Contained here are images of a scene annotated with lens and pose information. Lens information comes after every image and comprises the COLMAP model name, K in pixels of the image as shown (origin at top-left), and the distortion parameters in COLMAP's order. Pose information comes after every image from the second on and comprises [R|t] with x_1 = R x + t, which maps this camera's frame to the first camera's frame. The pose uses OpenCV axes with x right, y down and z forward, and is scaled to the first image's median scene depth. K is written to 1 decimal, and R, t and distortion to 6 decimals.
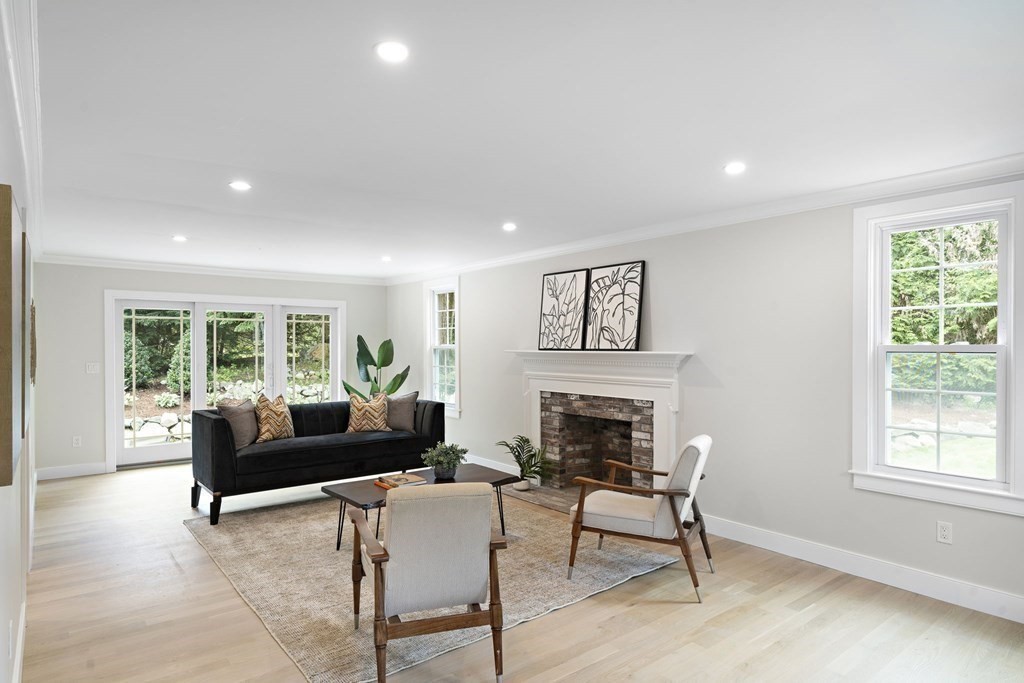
lens RADIAL K [[583.3, 0, 511.2], [0, 583.3, 346.7], [0, 0, 1]] dist [-0.000094, 0.000000]
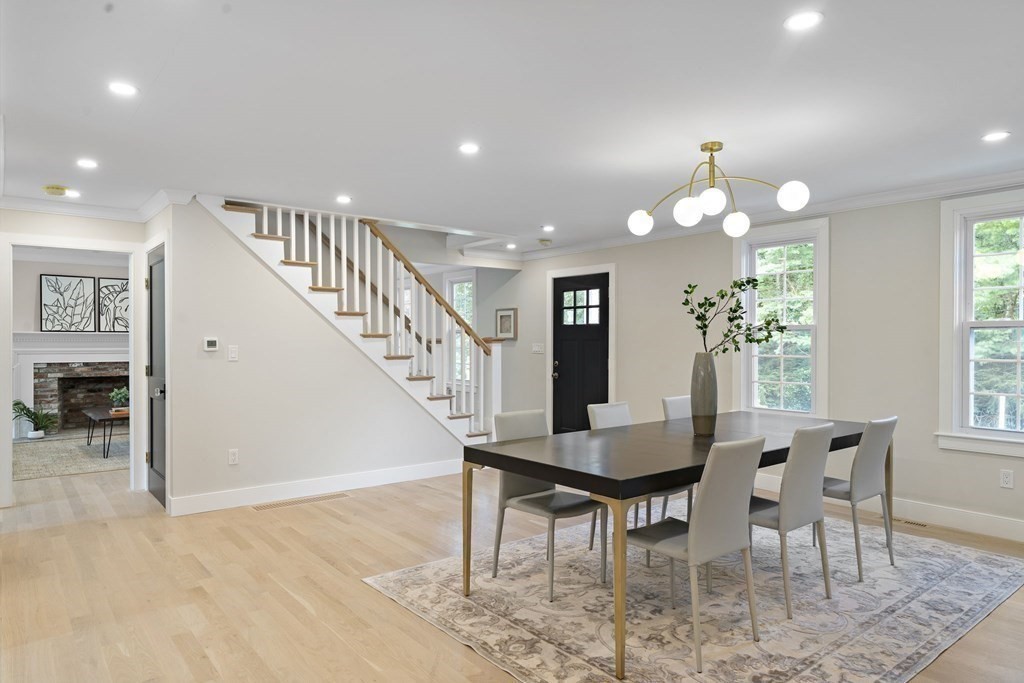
lens RADIAL K [[643.1, 0, 512.8], [0, 643.1, 345.7], [0, 0, 1]] dist [-0.001599, -0.001031]
pose [[-0.001418, -0.007015, 0.999974, -1.467042], [0.000625, 0.999975, 0.007015, 0.029238], [-0.999999, 0.000635, -0.001414, -0.065461]]
